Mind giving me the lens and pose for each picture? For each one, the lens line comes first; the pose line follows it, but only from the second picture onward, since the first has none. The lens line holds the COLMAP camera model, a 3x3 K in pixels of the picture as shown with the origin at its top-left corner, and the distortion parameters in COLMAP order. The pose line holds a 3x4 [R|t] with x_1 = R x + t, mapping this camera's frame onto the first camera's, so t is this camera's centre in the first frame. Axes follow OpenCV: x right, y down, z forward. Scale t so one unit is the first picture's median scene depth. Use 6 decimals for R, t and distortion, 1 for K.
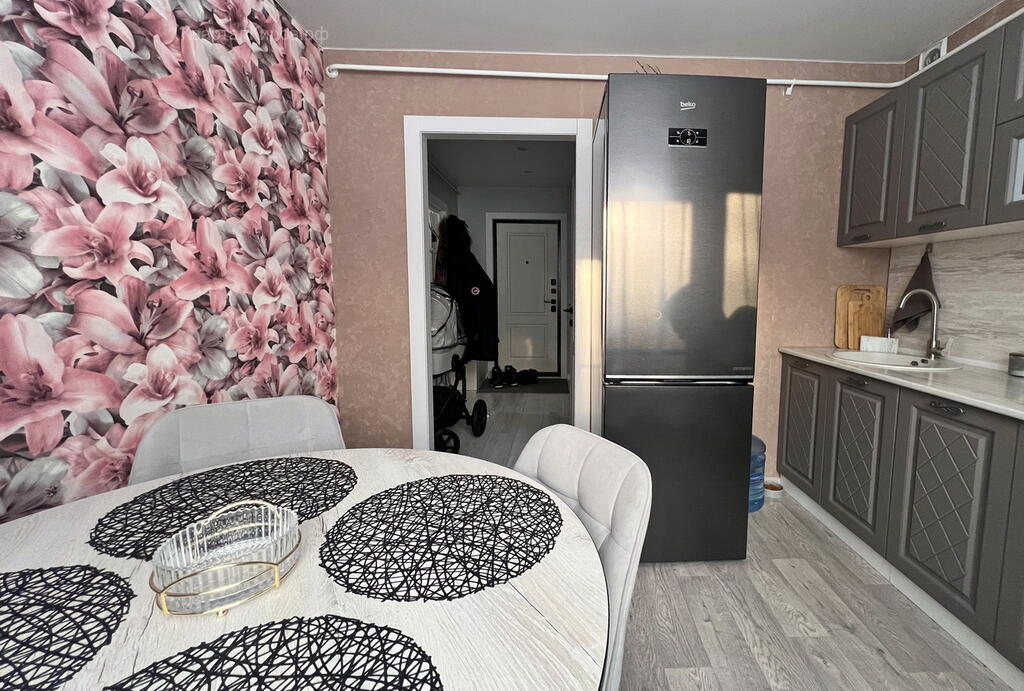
lens RADIAL K [[423.4, 0, 574.4], [0, 423.4, 324.5], [0, 0, 1]] dist [-0.000060, 0.000773]
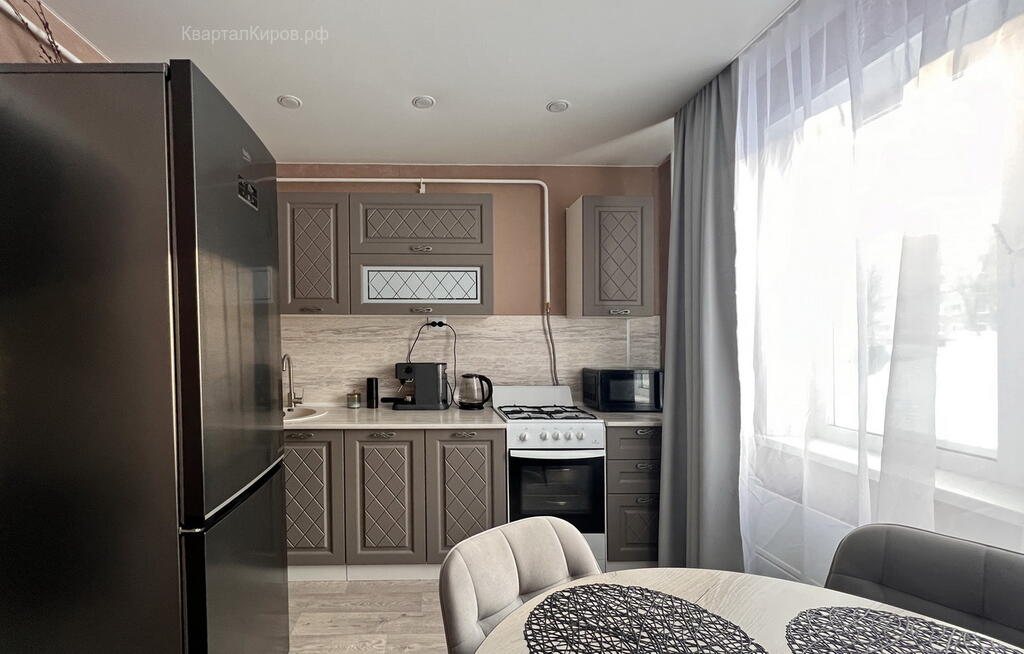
lens RADIAL K [[411.4, 0, 455.6], [0, 411.4, 339.1], [0, 0, 1]] dist [-0.001367, -0.000420]
pose [[0.035049, -0.004915, 0.999373, -0.469103], [0.086397, 0.996259, 0.001869, -0.101719], [-0.995644, 0.086278, 0.035343, 0.508358]]
